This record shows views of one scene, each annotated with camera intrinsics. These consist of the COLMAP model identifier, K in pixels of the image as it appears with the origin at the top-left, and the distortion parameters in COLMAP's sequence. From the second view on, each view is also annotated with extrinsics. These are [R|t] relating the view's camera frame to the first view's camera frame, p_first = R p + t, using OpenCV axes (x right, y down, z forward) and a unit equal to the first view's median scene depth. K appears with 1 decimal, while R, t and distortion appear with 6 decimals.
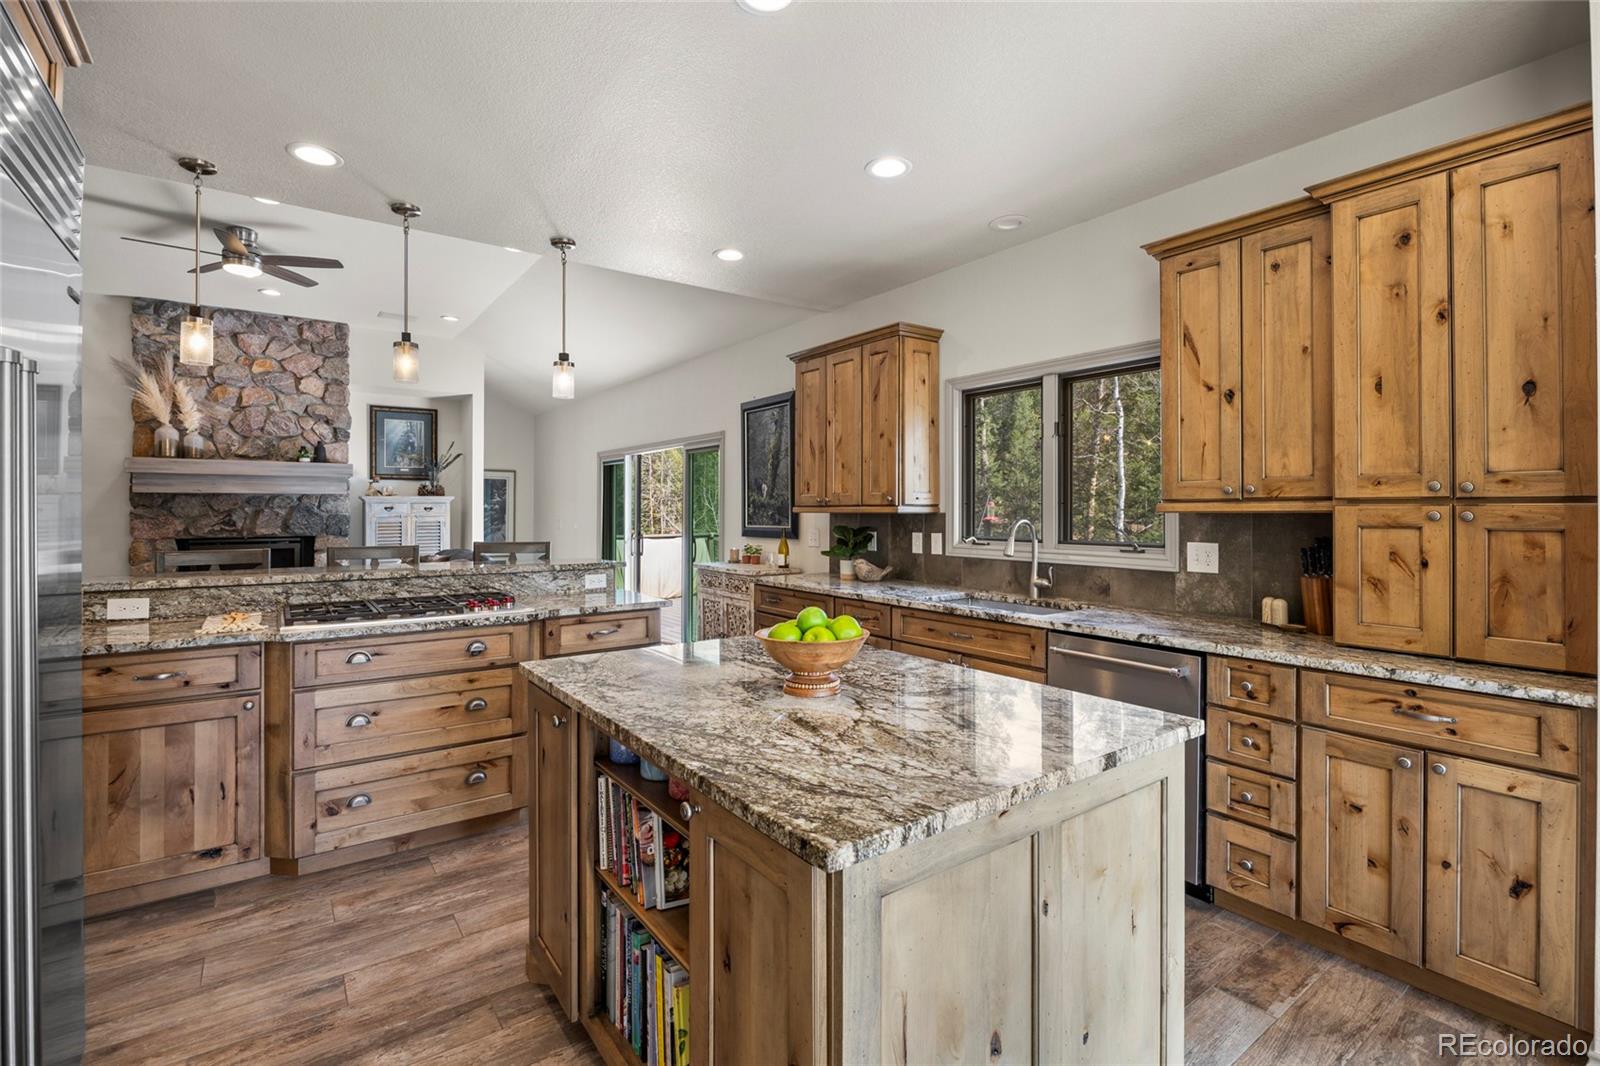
lens RADIAL K [[726.3, 0, 797.0], [0, 726.3, 516.9], [0, 0, 1]] dist [-0.015478, 0.000585]
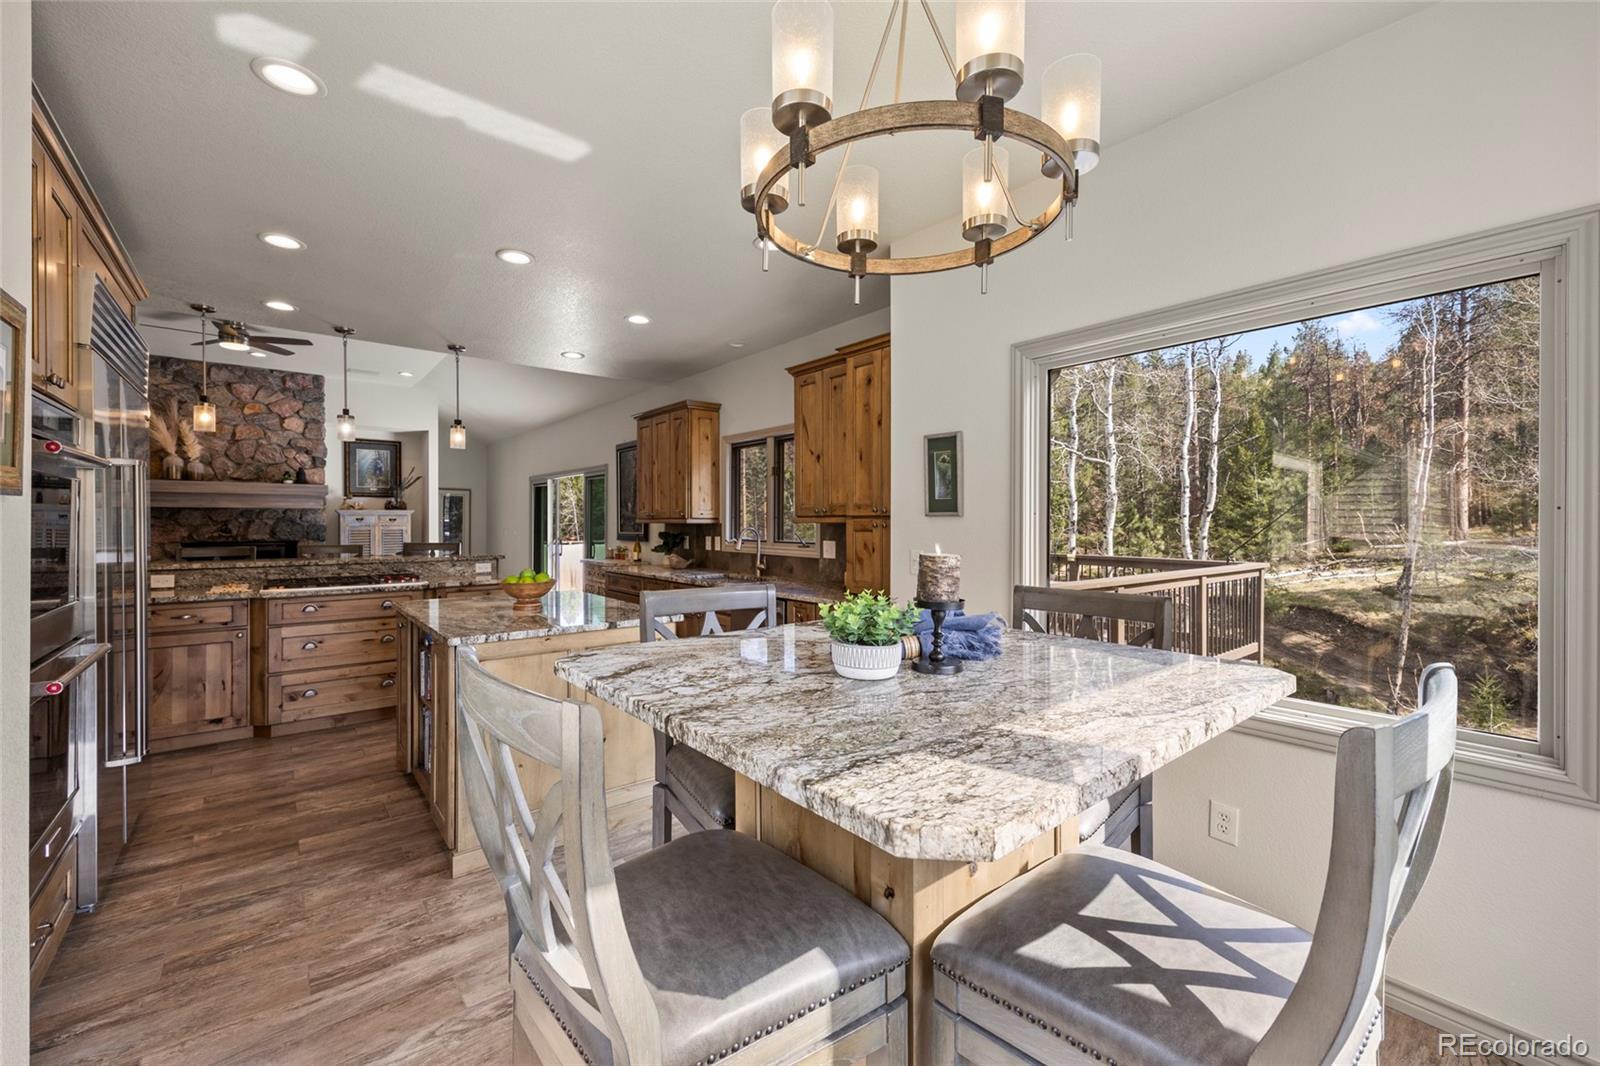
lens RADIAL K [[640.0, 0, 800.0], [0, 640.0, 533.0], [0, 0, 1]] dist [0.001738, -0.000319]
pose [[0.997983, 0.000206, 0.063485, 0.289258], [-0.000791, 0.999957, 0.009190, 0.002447], [-0.063481, -0.009221, 0.997940, -0.371120]]
